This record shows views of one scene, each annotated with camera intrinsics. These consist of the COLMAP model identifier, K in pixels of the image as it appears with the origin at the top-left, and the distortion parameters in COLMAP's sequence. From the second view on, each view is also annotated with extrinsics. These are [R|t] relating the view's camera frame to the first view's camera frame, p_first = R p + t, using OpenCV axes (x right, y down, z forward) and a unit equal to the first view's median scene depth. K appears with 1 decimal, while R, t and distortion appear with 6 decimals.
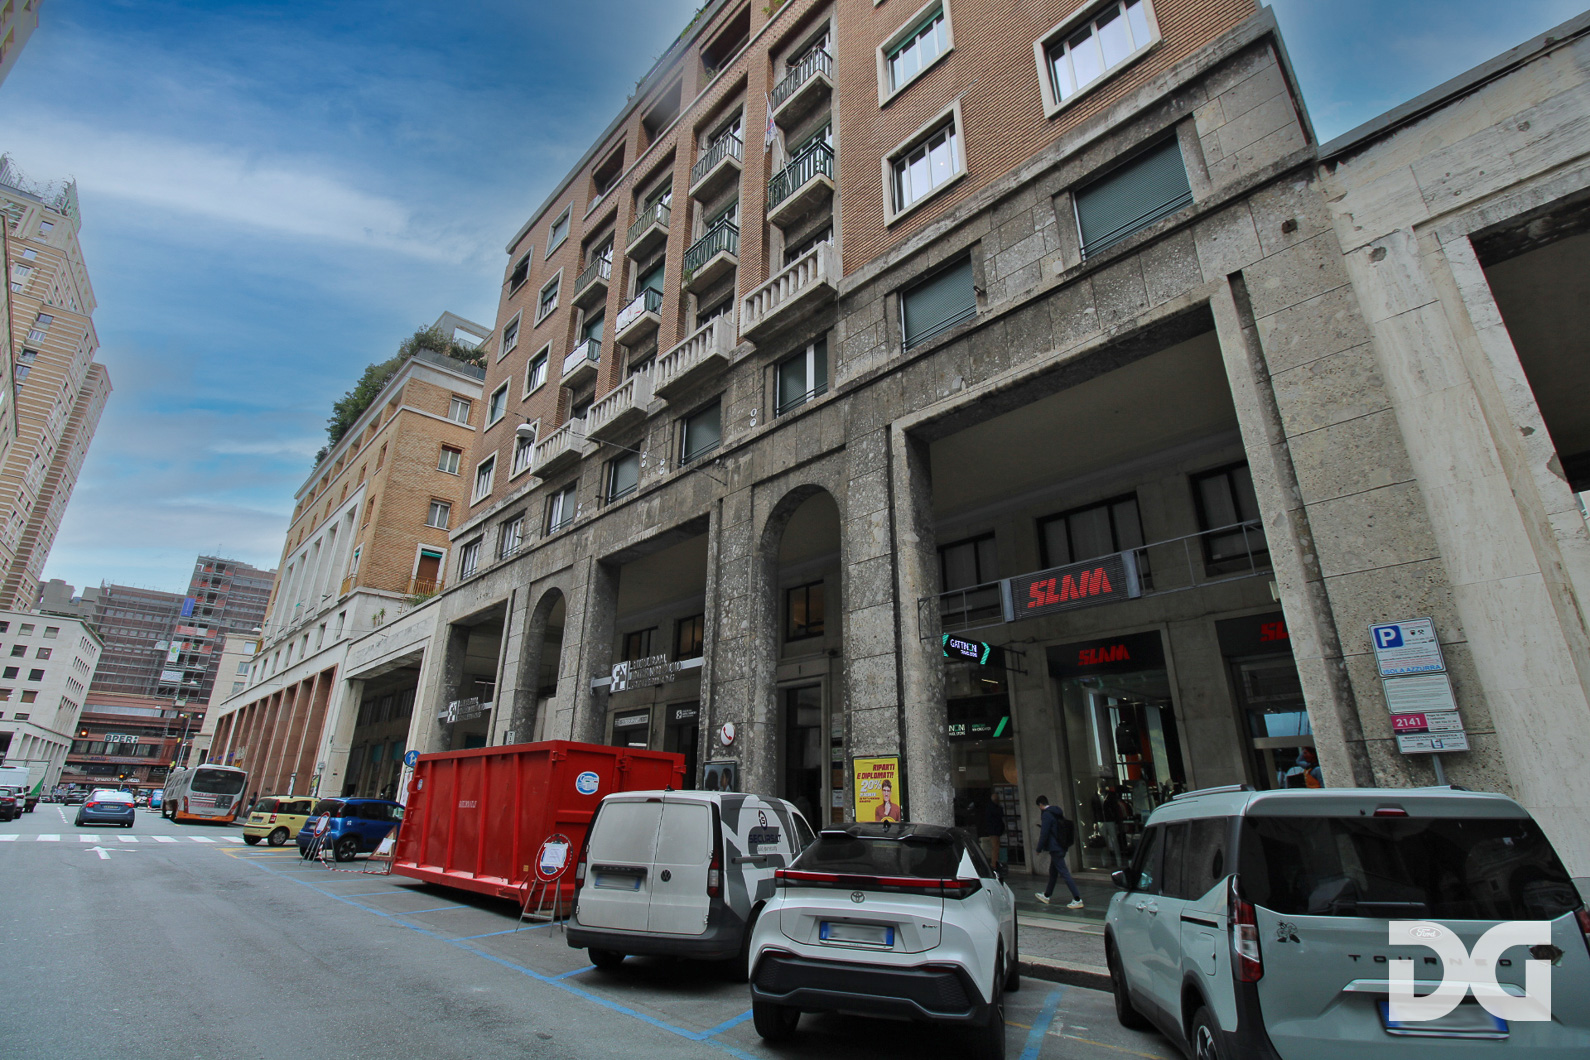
lens RADIAL K [[744.1, 0, 812.7], [0, 744.1, 492.1], [0, 0, 1]] dist [0.001696, -0.011306]
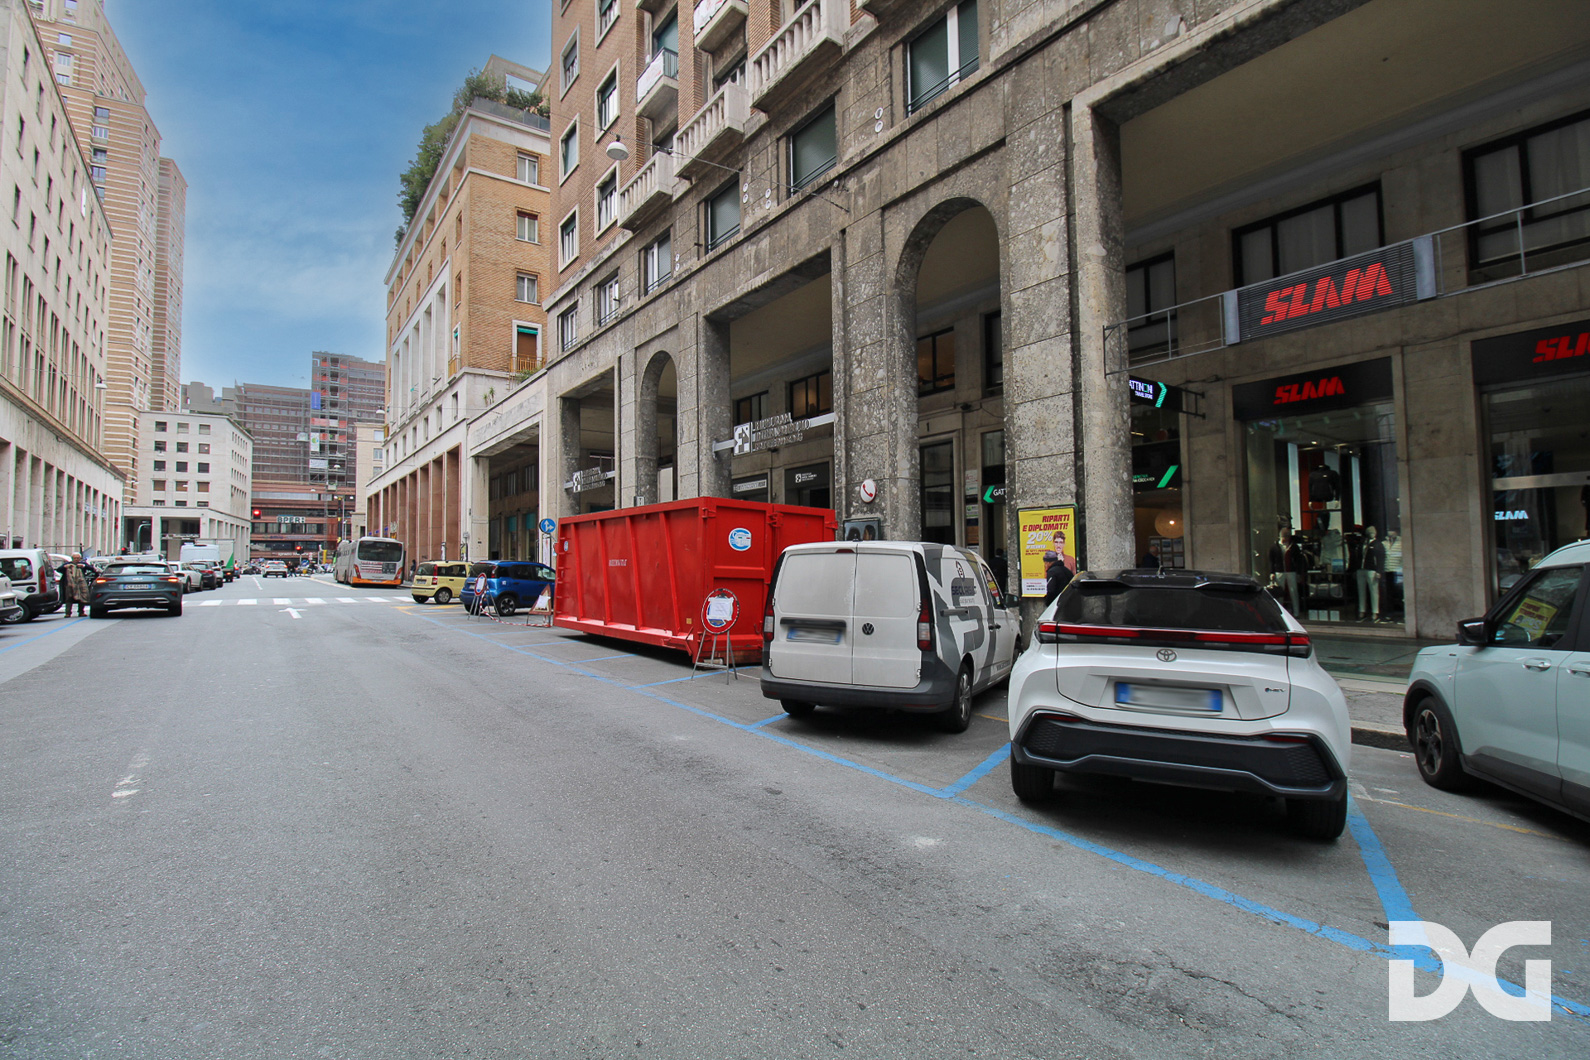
lens RADIAL K [[744.1, 0, 805.9], [0, 744.1, 514.7], [0, 0, 1]] dist [0.001696, -0.011306]
pose [[0.992106, -0.021559, -0.123538, -0.069148], [0.060428, 0.945387, 0.320299, 0.043121], [0.109885, -0.325236, 0.939227, 0.088975]]
